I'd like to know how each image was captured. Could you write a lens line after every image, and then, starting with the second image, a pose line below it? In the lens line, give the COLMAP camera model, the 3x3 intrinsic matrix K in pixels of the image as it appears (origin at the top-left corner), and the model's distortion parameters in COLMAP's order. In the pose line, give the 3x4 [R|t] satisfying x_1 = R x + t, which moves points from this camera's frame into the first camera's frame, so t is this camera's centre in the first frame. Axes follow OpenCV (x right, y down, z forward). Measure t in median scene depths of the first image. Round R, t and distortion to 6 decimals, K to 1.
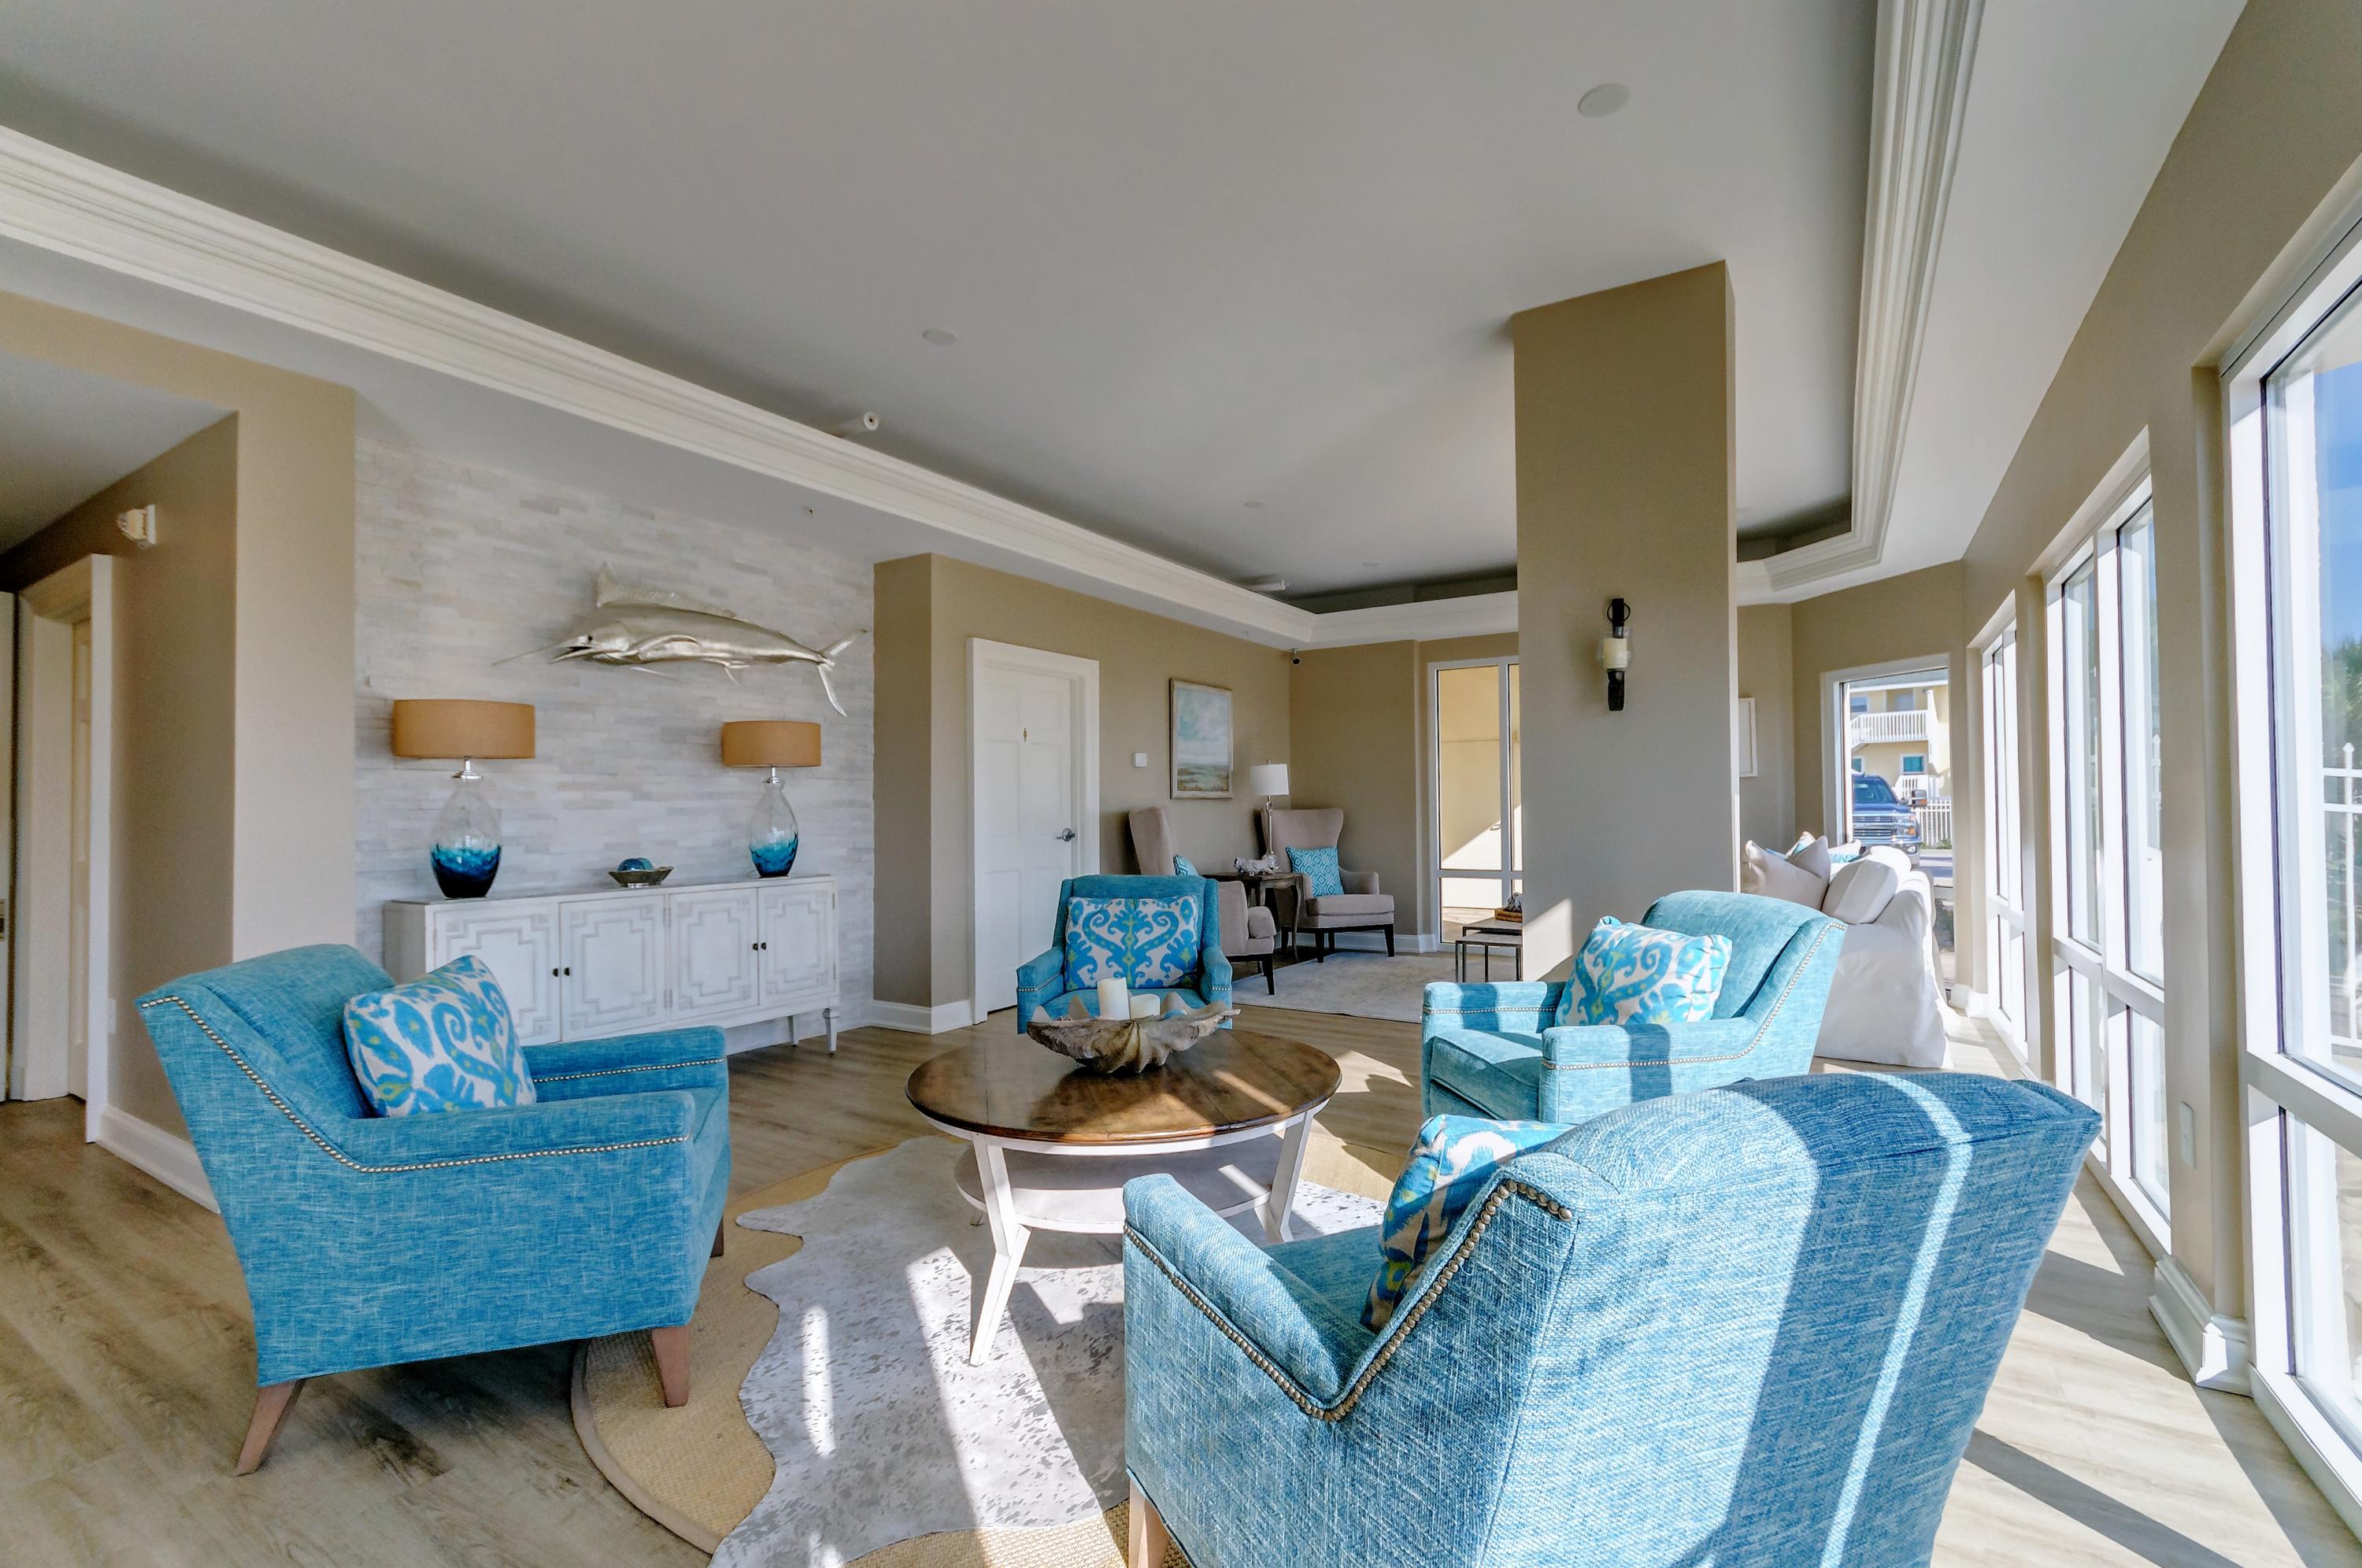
lens RADIAL K [[1039.5, 0, 1174.6], [0, 1039.5, 788.7], [0, 0, 1]] dist [0.009081, -0.000779]
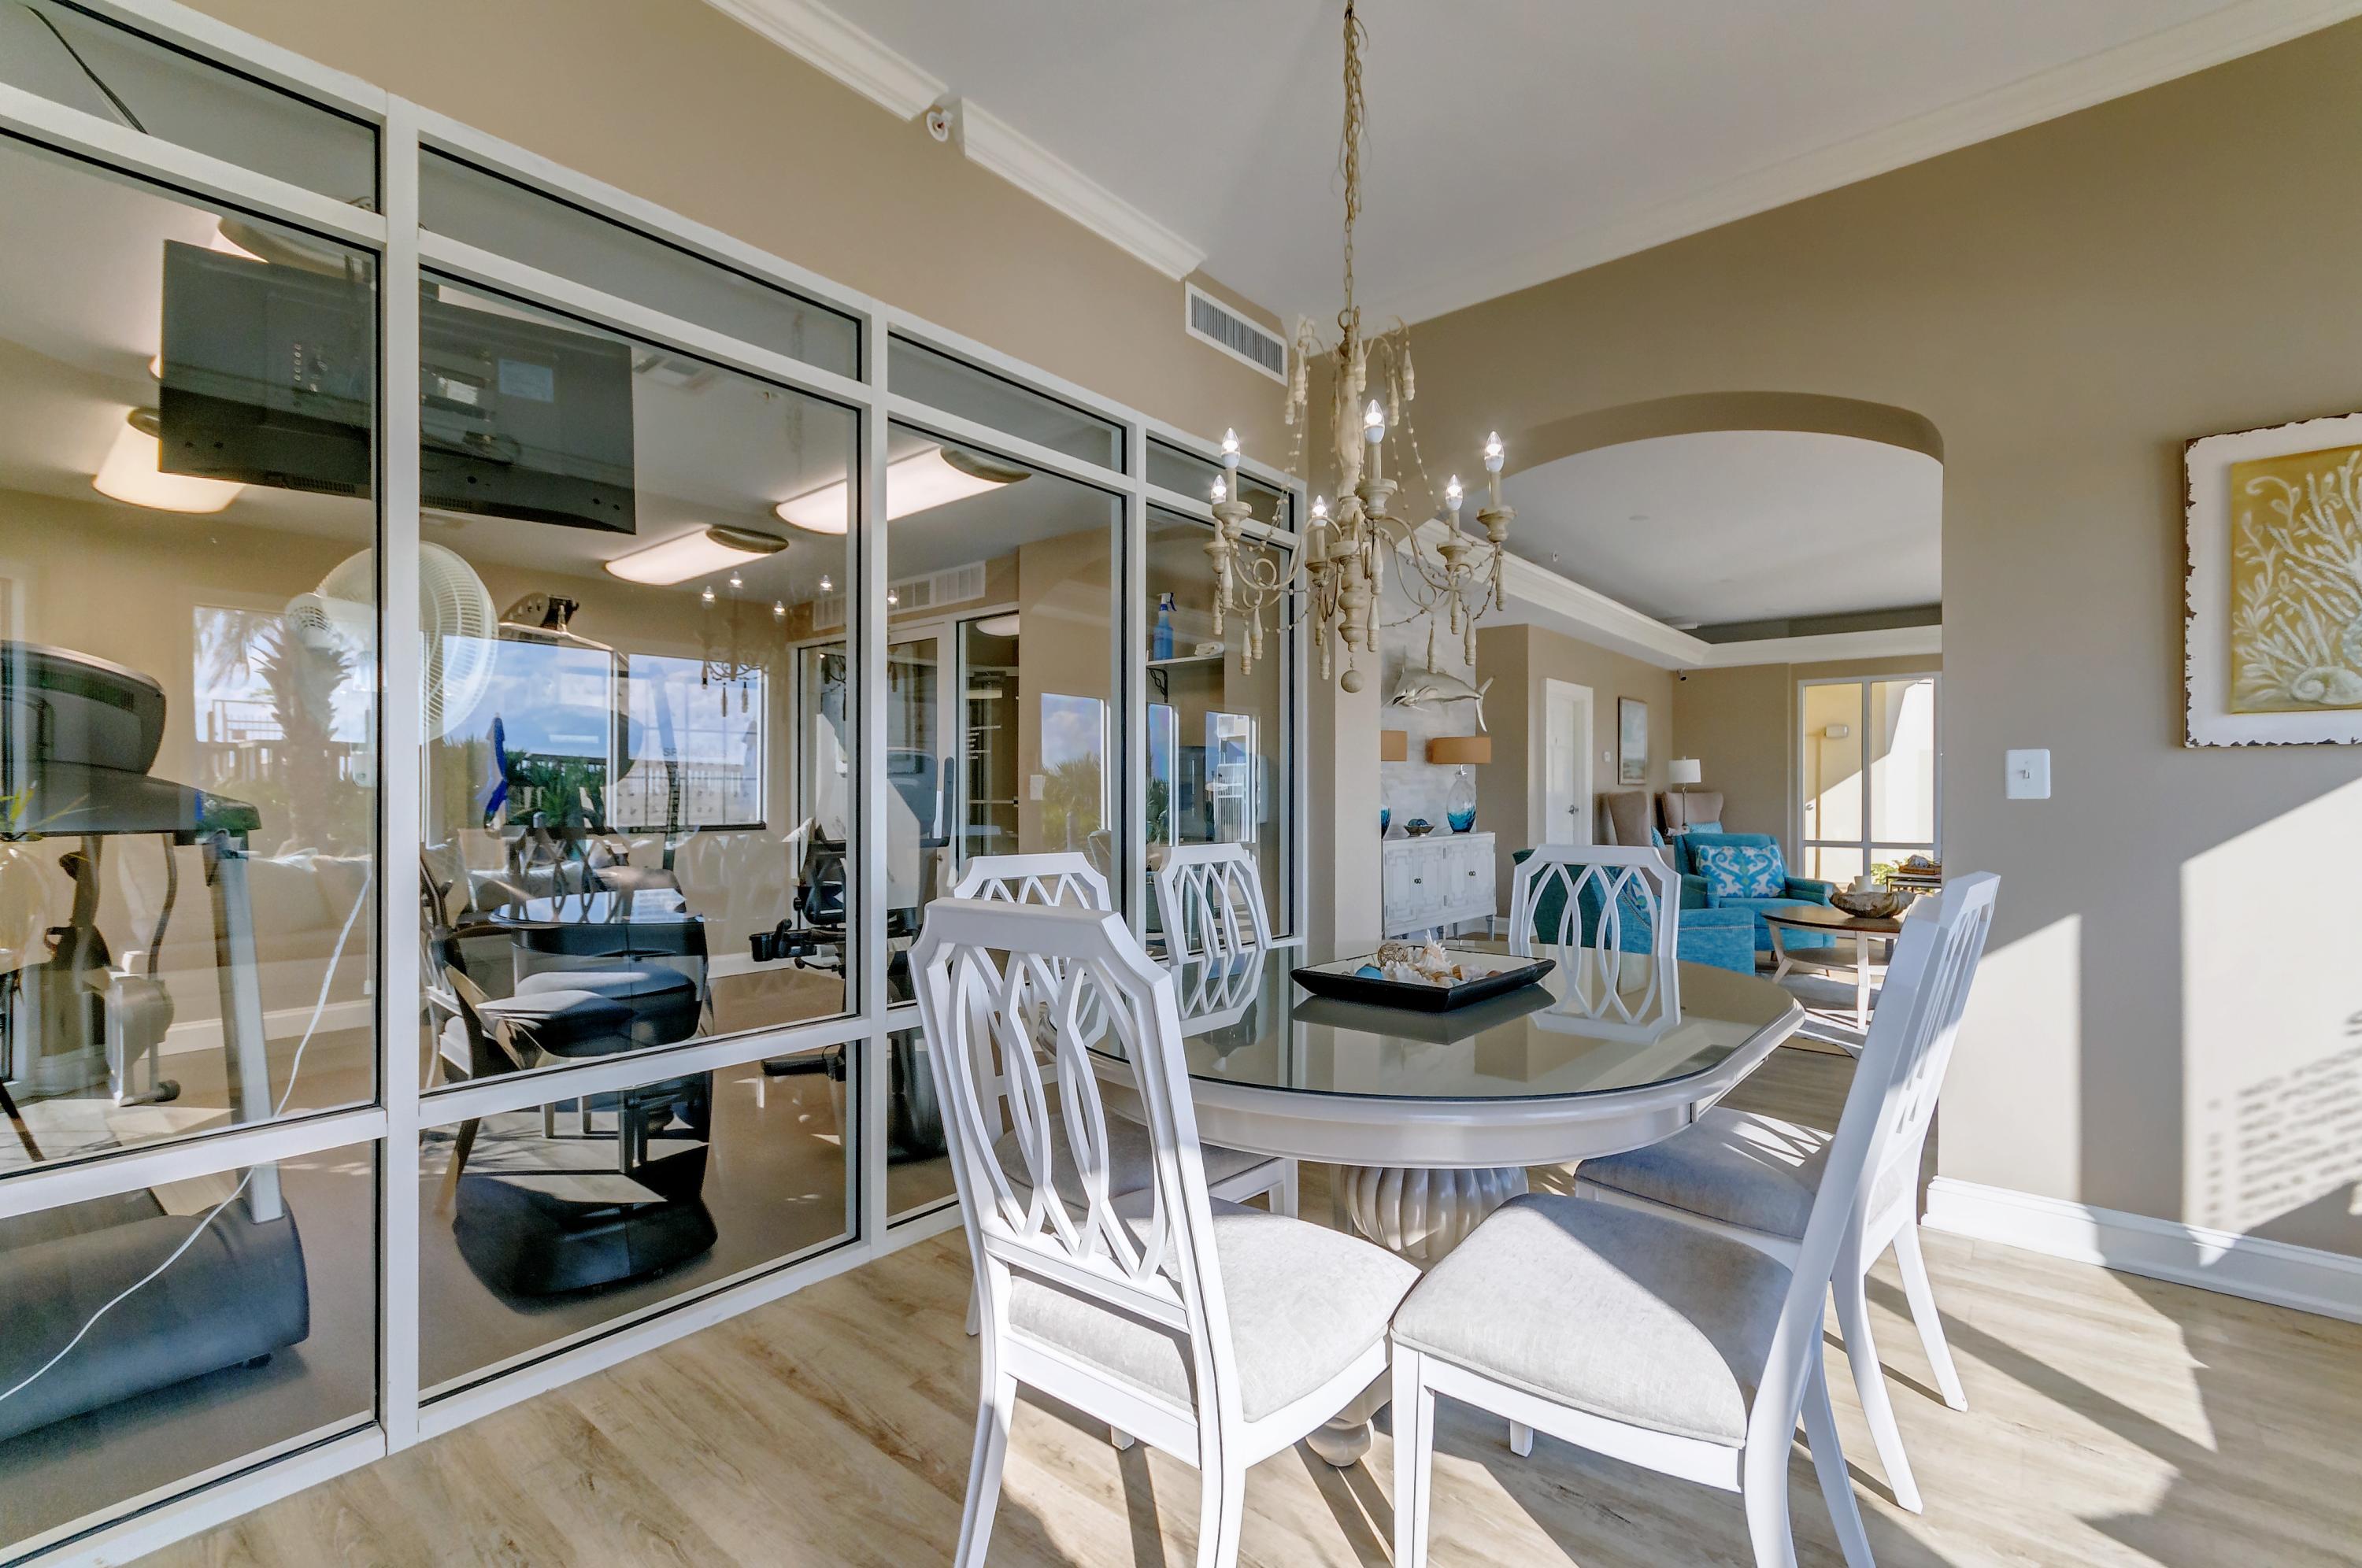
lens RADIAL K [[1039.5, 0, 1180.2], [0, 1039.5, 791.2], [0, 0, 1]] dist [0.009081, -0.000779]
pose [[0.992244, 0.008520, -0.124009, -0.532837], [-0.005913, 0.999754, 0.021377, -0.009929], [0.124161, -0.020478, 0.992051, -0.569093]]
